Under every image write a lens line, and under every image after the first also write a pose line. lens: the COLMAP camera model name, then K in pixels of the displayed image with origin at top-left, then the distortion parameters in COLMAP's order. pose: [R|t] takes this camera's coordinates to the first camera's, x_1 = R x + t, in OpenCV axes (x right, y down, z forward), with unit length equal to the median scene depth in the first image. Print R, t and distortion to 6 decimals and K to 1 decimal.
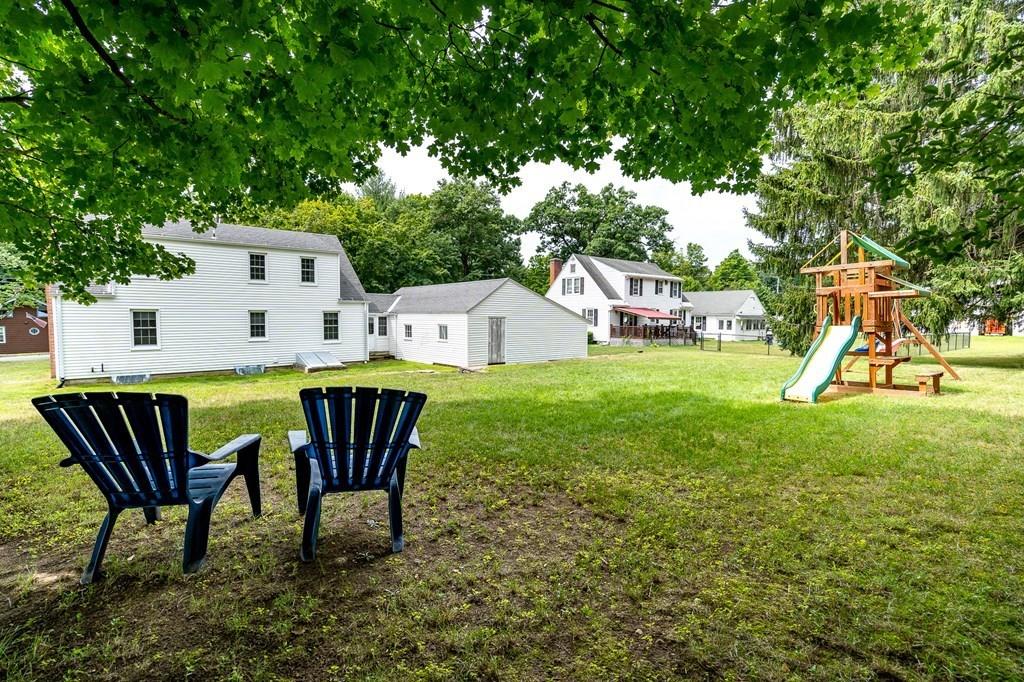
lens RADIAL K [[460.8, 0, 508.9], [0, 460.8, 340.1], [0, 0, 1]] dist [-0.001875, 0.000744]
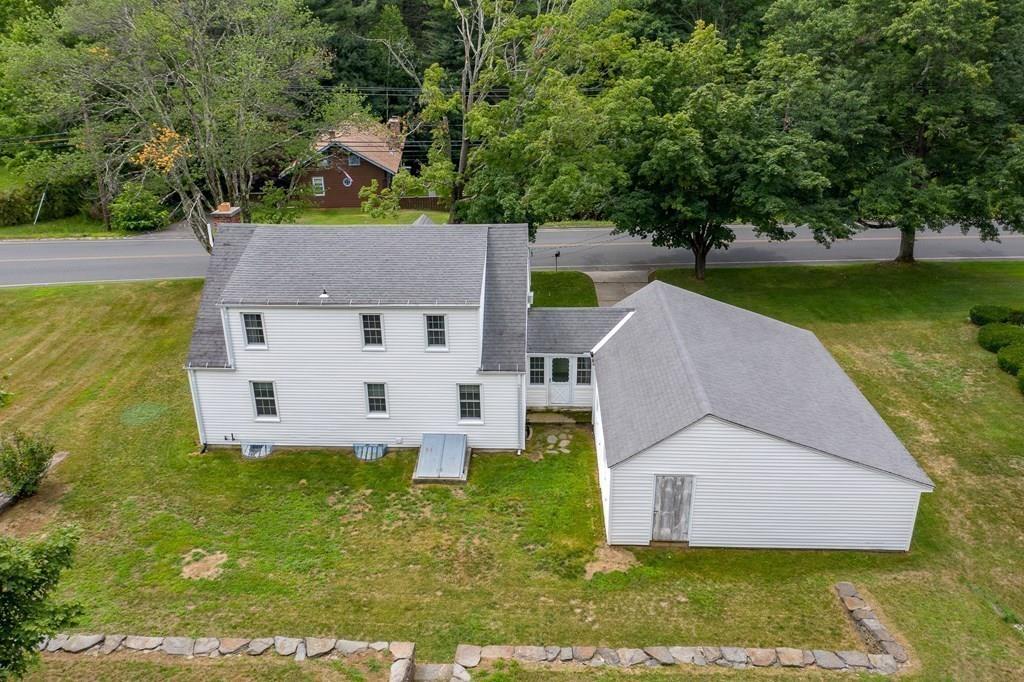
lens RADIAL K [[815.4, 0, 510.3], [0, 815.4, 336.2], [0, 0, 1]] dist [-0.006577, -0.000258]
pose [[0.734619, 0.248930, -0.631164, 0.399114], [-0.023413, 0.939010, 0.343093, -0.526704], [0.678076, -0.237265, 0.695643, 0.192889]]
